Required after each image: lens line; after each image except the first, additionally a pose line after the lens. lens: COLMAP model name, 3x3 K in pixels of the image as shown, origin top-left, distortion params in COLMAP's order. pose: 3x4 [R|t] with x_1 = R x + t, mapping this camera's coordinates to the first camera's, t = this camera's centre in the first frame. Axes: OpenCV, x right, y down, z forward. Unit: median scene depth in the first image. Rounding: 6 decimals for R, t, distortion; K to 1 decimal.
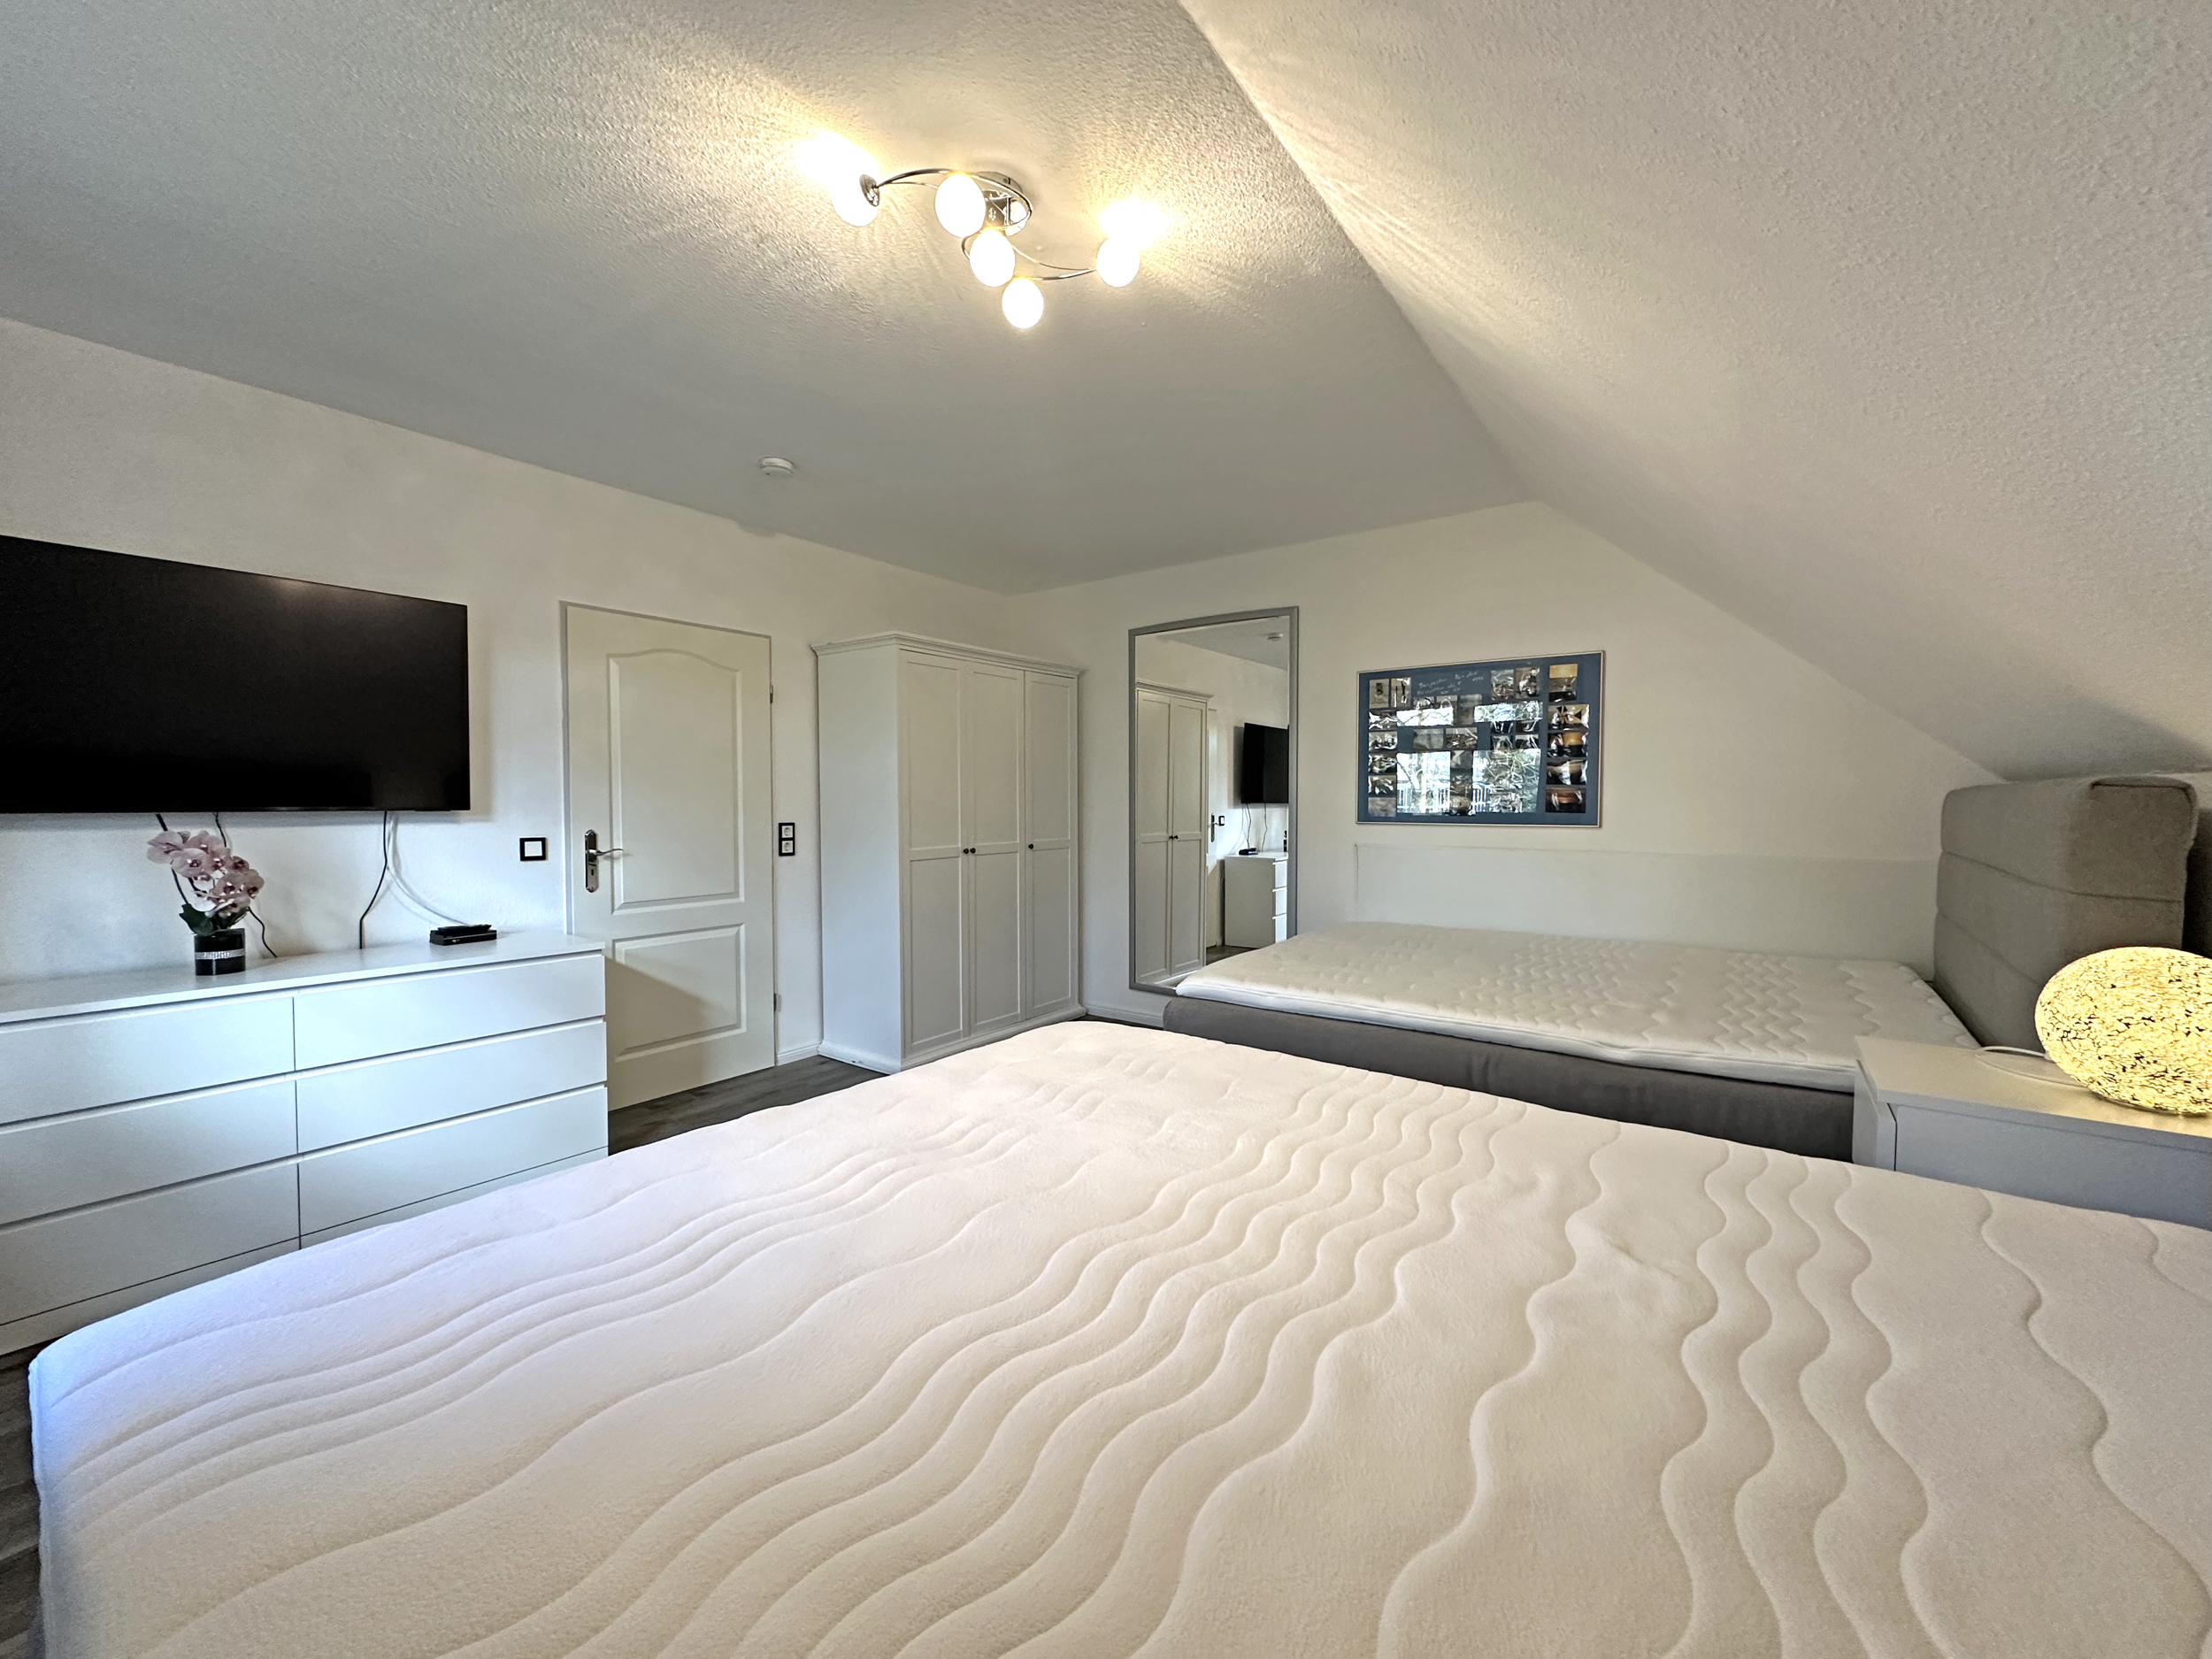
lens RADIAL K [[886.6, 0, 1106.0], [0, 886.6, 829.5], [0, 0, 1]] dist [0.000559, 0.000588]
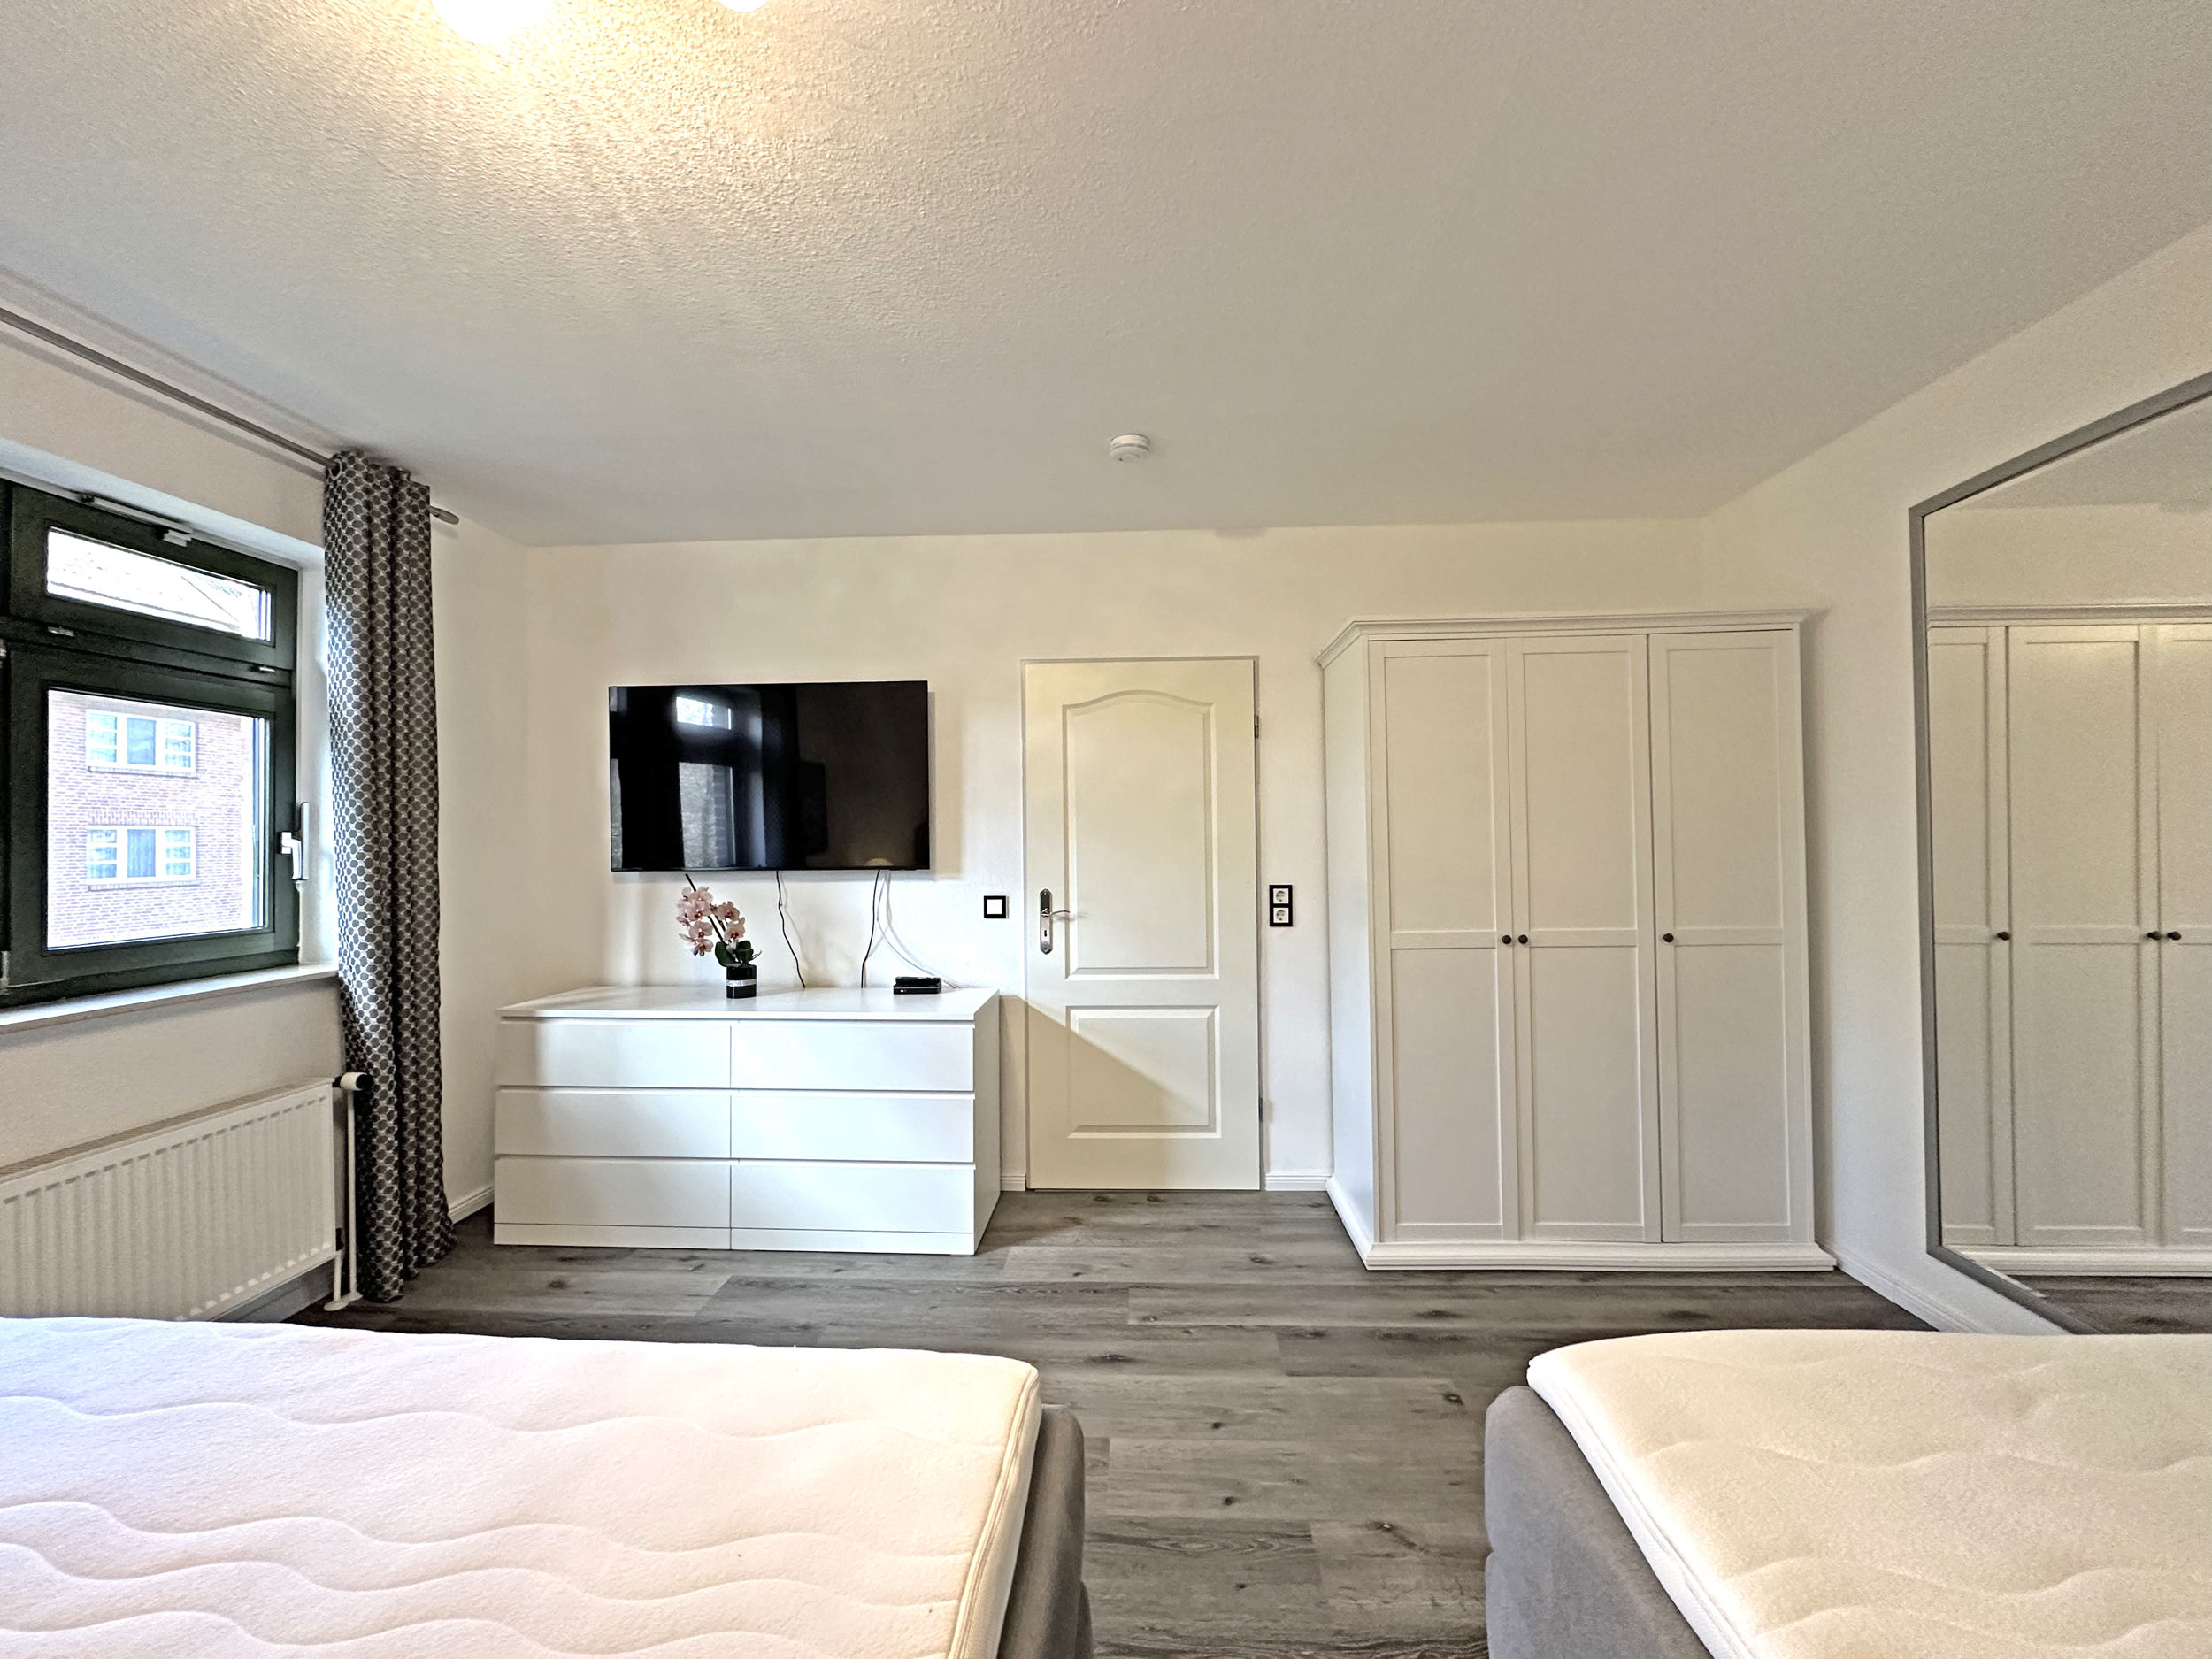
lens RADIAL K [[886.6, 0, 1106.0], [0, 886.6, 829.5], [0, 0, 1]] dist [0.000559, 0.000588]
pose [[0.552456, -0.014943, -0.833408, 0.249886], [-0.017591, 0.999408, -0.029580, -0.035657], [0.833356, 0.031002, 0.551866, 0.494651]]
